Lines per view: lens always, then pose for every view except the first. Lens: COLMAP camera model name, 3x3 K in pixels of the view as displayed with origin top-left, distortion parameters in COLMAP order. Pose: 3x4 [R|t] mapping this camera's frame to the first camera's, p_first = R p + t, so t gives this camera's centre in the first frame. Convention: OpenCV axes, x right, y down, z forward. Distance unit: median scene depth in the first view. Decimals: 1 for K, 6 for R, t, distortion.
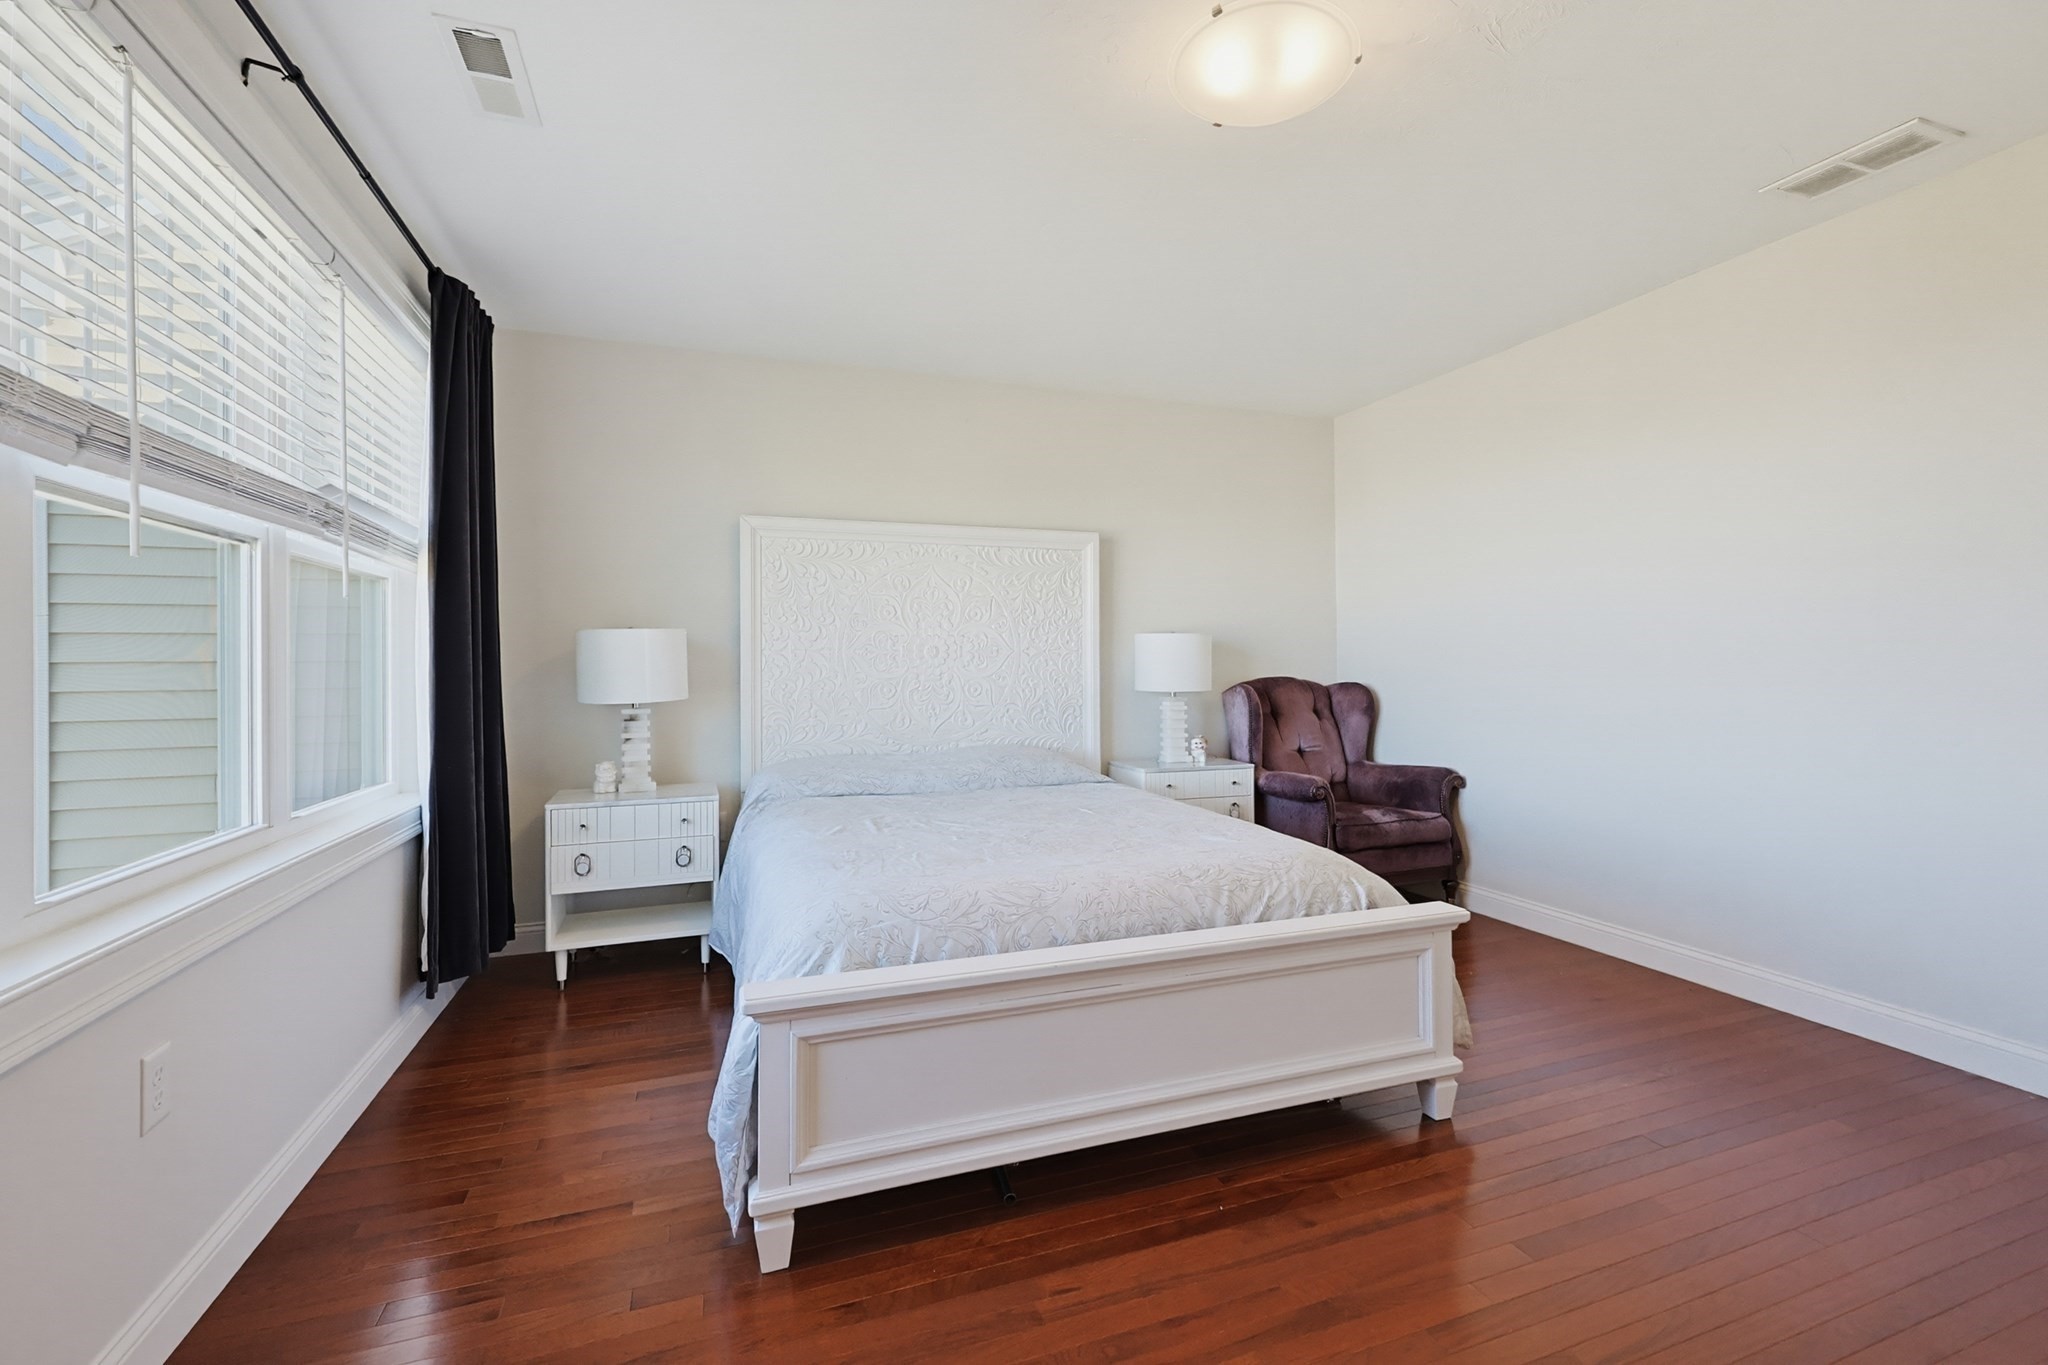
lens RADIAL K [[889.4, 0, 1026.7], [0, 889.4, 672.0], [0, 0, 1]] dist [0.000397, 0.000014]
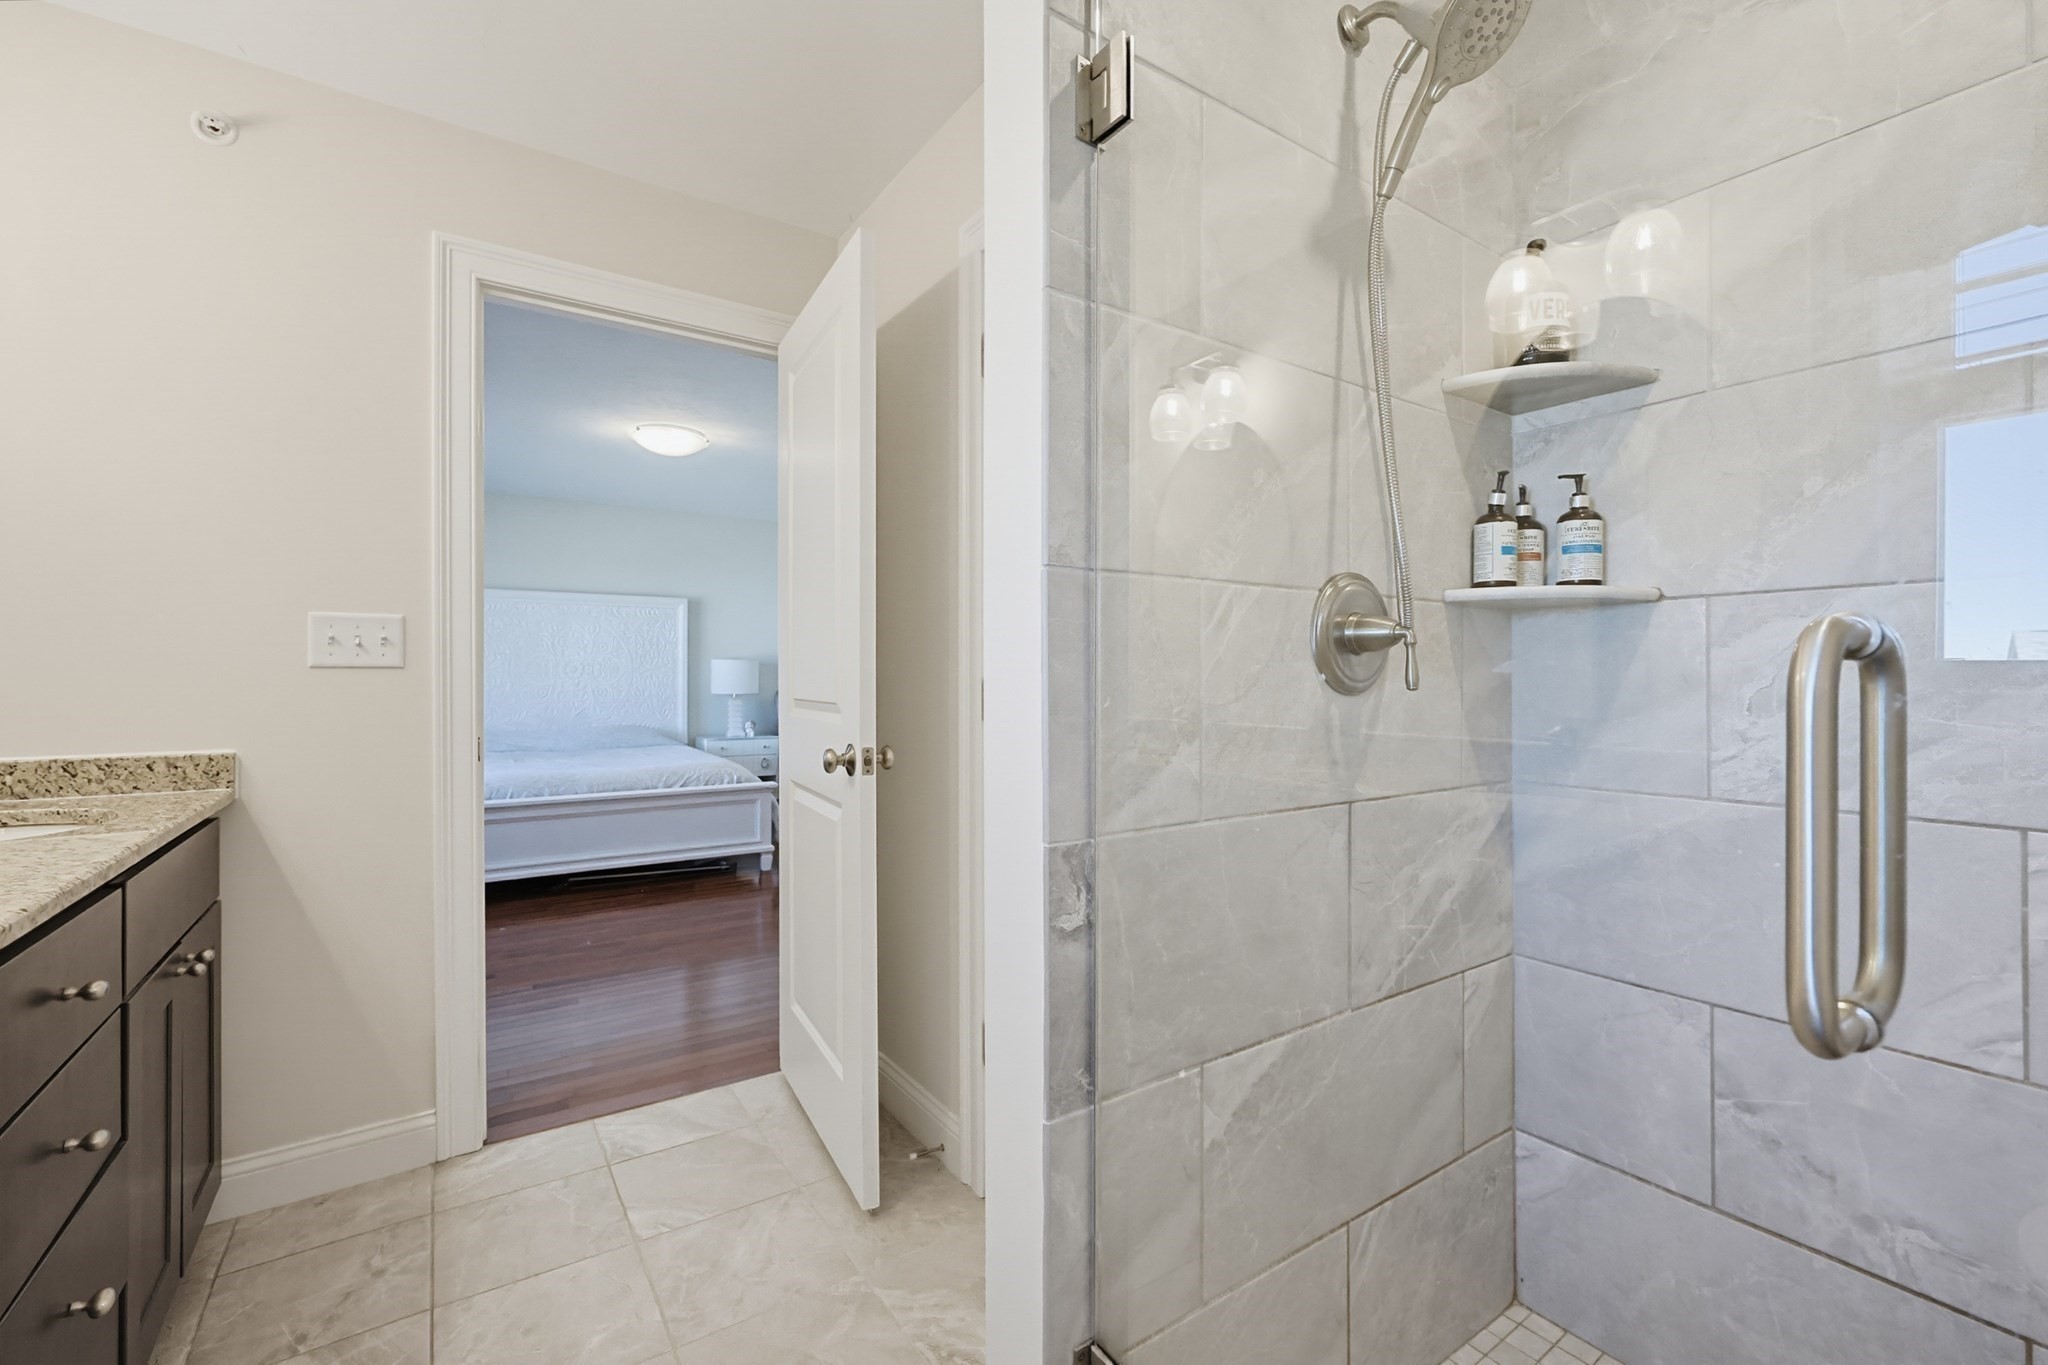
lens RADIAL K [[889.4, 0, 1026.2], [0, 889.4, 683.2], [0, 0, 1]] dist [0.000397, 0.000014]
pose [[0.969551, 0.004249, 0.244852, 0.290445], [-0.004546, 0.999989, 0.000648, -0.001944], [-0.244846, -0.001741, 0.969560, -0.768277]]
